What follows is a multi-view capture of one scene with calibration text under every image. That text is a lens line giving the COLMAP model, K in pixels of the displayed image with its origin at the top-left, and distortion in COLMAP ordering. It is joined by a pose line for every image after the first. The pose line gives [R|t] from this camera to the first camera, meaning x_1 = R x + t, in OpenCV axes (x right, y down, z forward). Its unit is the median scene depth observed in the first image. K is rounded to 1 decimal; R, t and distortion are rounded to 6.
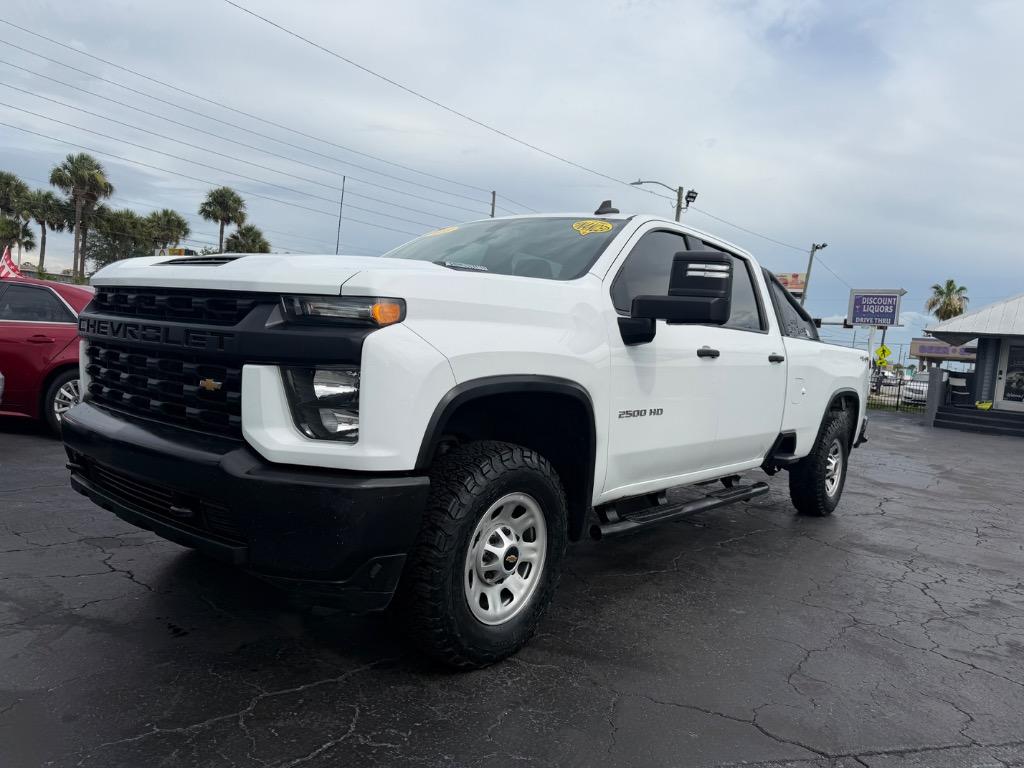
lens RADIAL K [[723.4, 0, 508.0], [0, 723.4, 403.5], [0, 0, 1]] dist [0.057447, -0.069546]
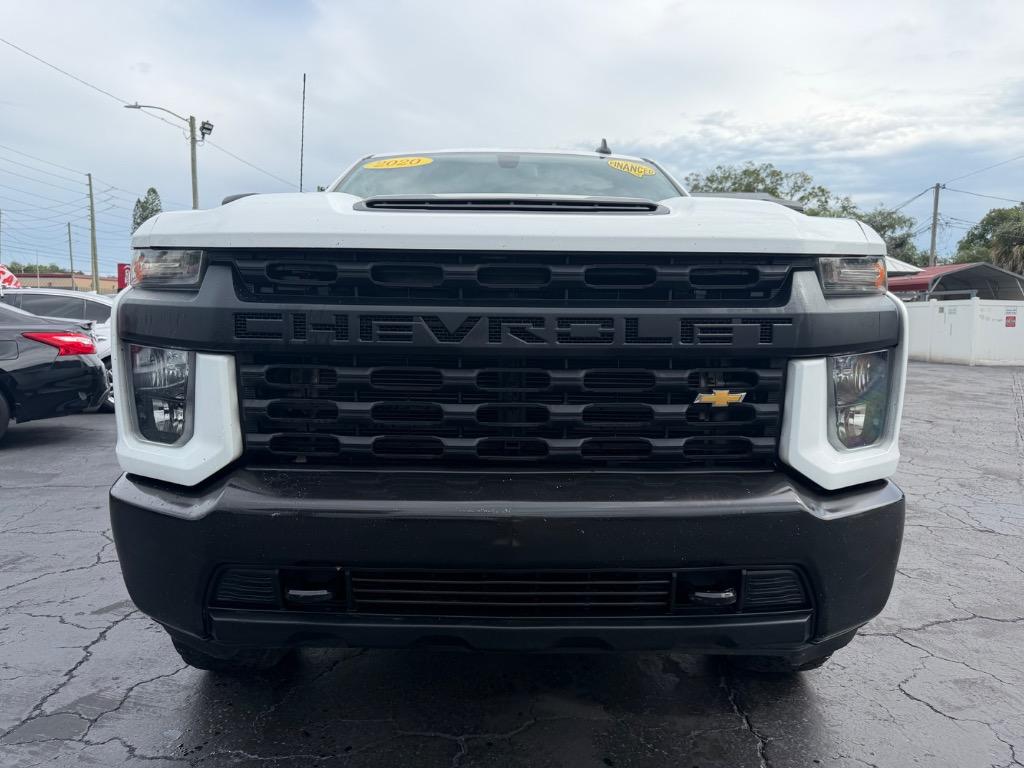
lens RADIAL K [[738.0, 0, 517.3], [0, 738.0, 391.3], [0, 0, 1]] dist [0.006429, -0.009262]
pose [[0.766252, -0.141786, 0.626702, -0.686540], [0.104945, 0.989869, 0.095635, -0.081989], [-0.633912, -0.007511, 0.773368, 0.423115]]
